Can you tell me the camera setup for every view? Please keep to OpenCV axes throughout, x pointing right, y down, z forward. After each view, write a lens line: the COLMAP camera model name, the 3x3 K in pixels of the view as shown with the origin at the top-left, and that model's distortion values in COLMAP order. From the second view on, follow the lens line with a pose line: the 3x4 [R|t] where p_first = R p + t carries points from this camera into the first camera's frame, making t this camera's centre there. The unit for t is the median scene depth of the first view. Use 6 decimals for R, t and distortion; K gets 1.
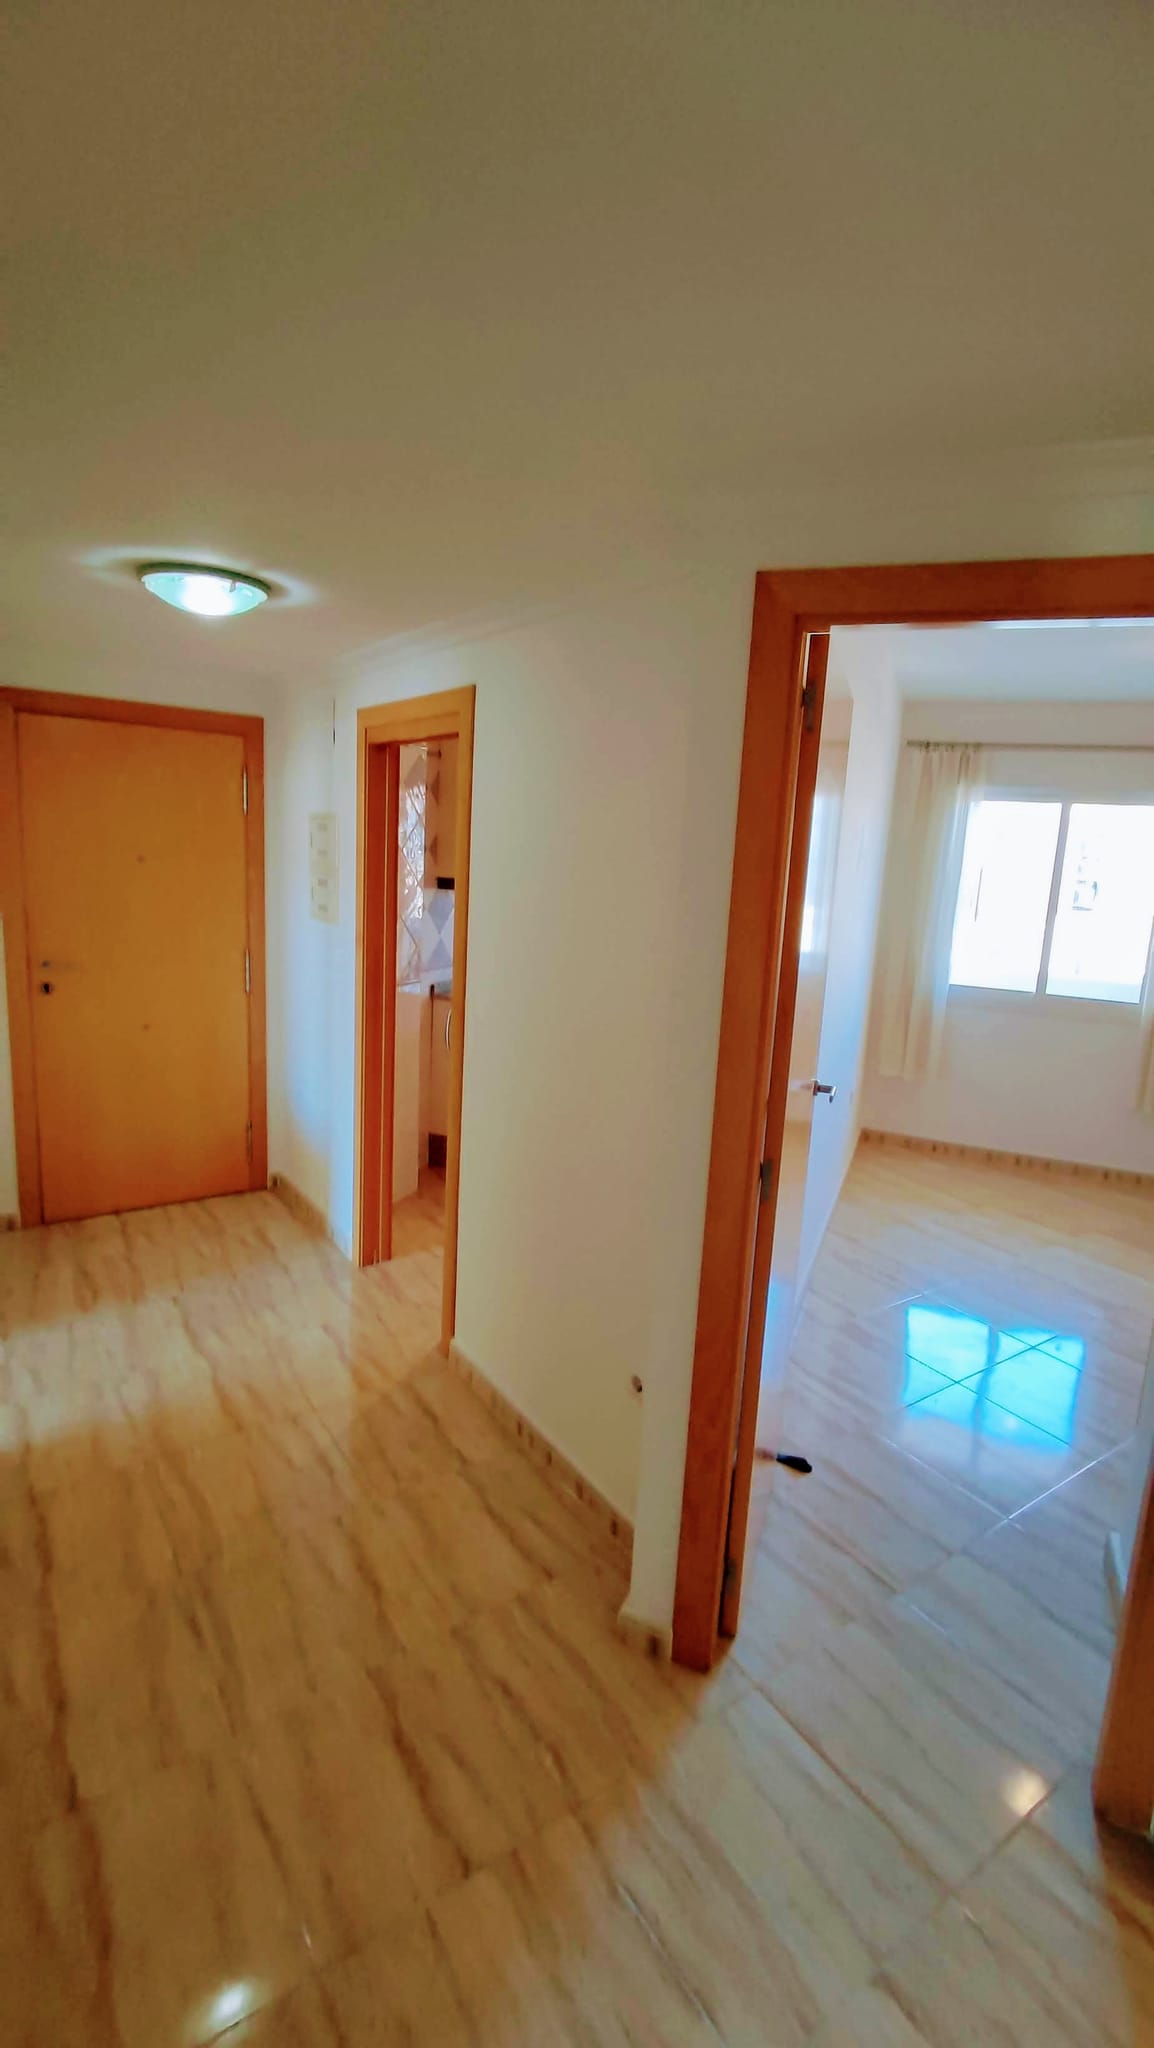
lens RADIAL K [[937.0, 0, 596.8], [0, 937.0, 1026.5], [0, 0, 1]] dist [-0.000774, -0.000634]
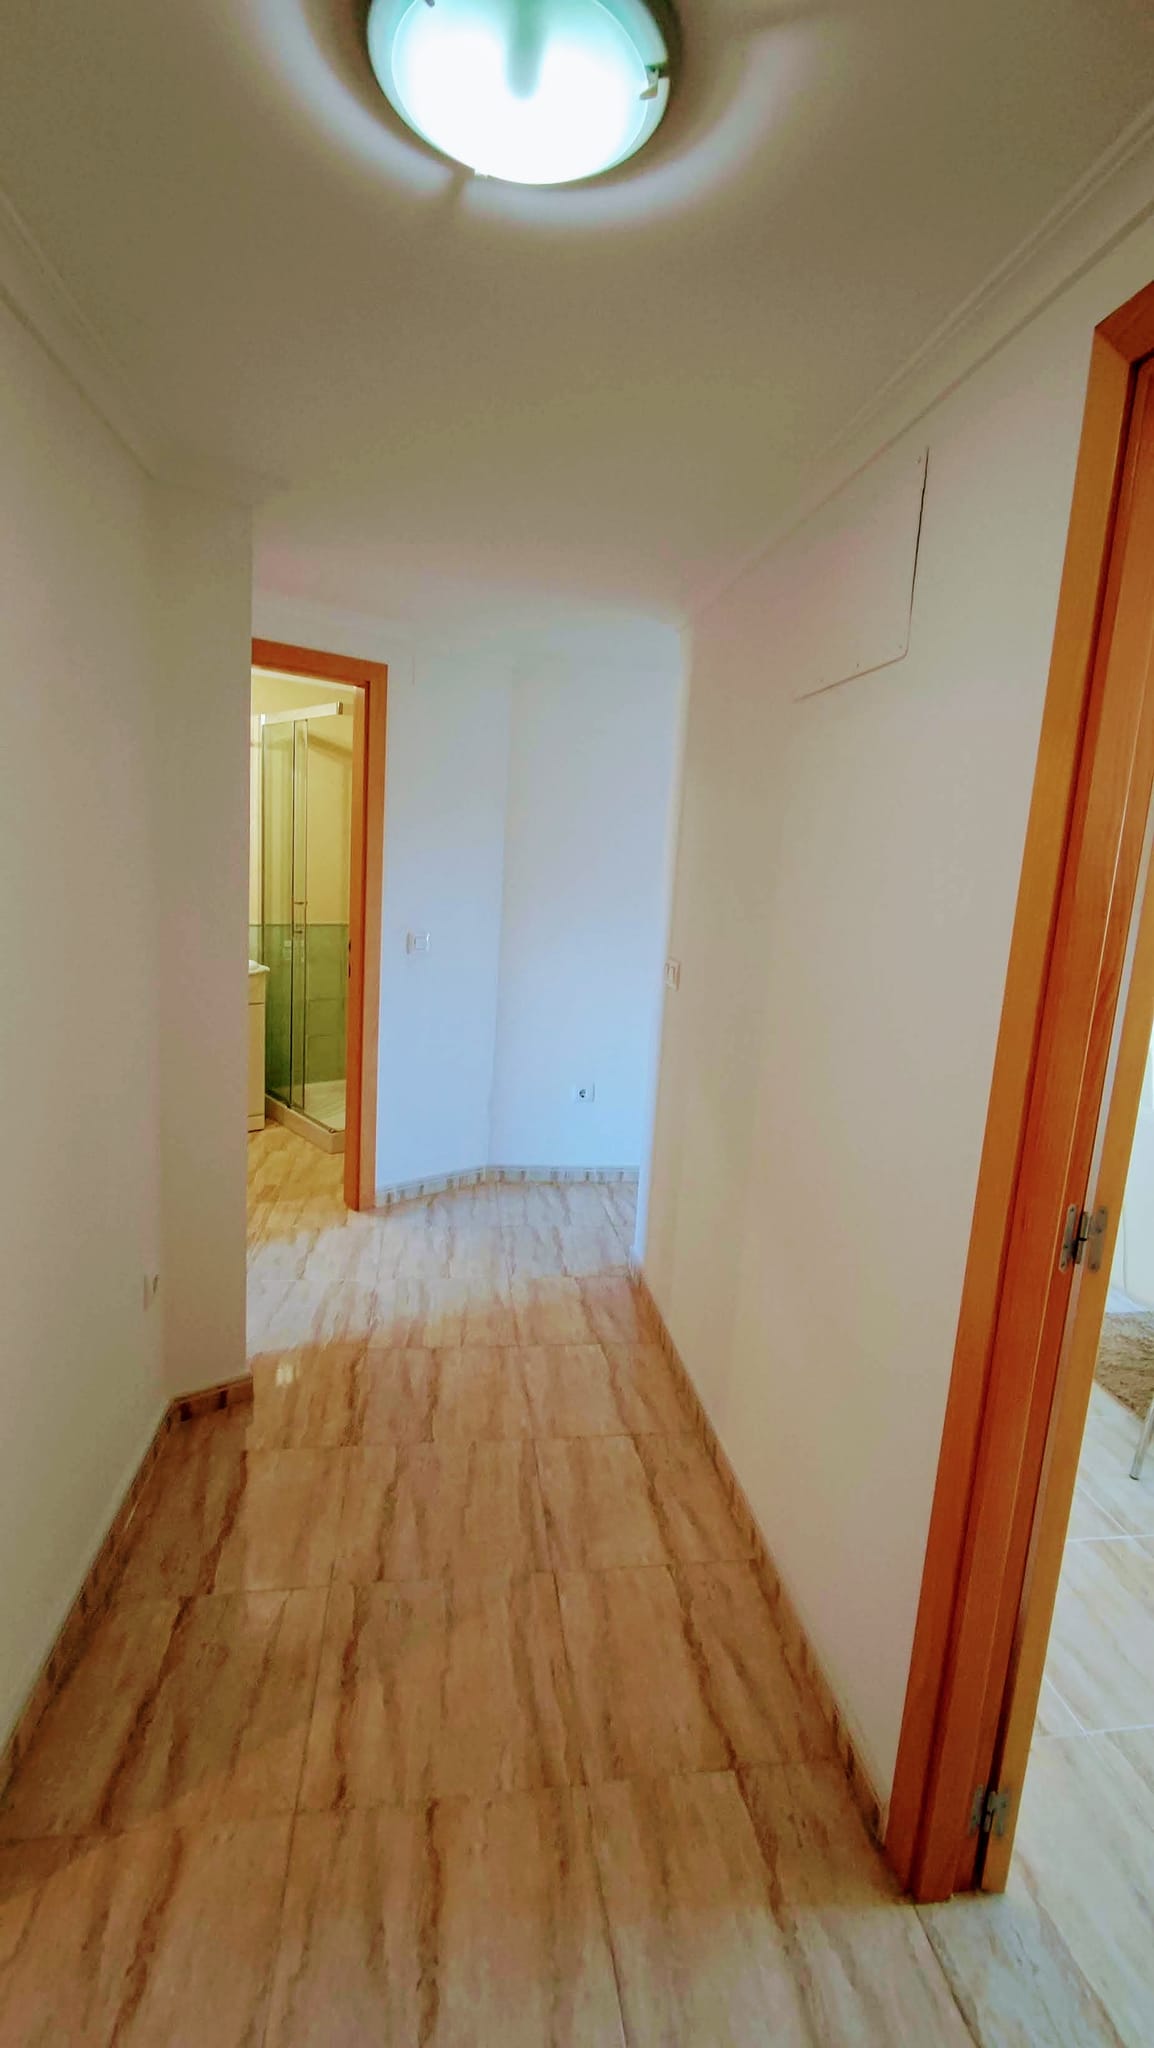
lens RADIAL K [[937.0, 0, 576.7], [0, 937.0, 1020.1], [0, 0, 1]] dist [-0.000774, -0.000634]
pose [[-0.885618, -0.185399, 0.425802, -0.867642], [-0.018317, 0.930091, 0.366873, -0.305827], [-0.464053, 0.317110, -0.827101, 1.812819]]
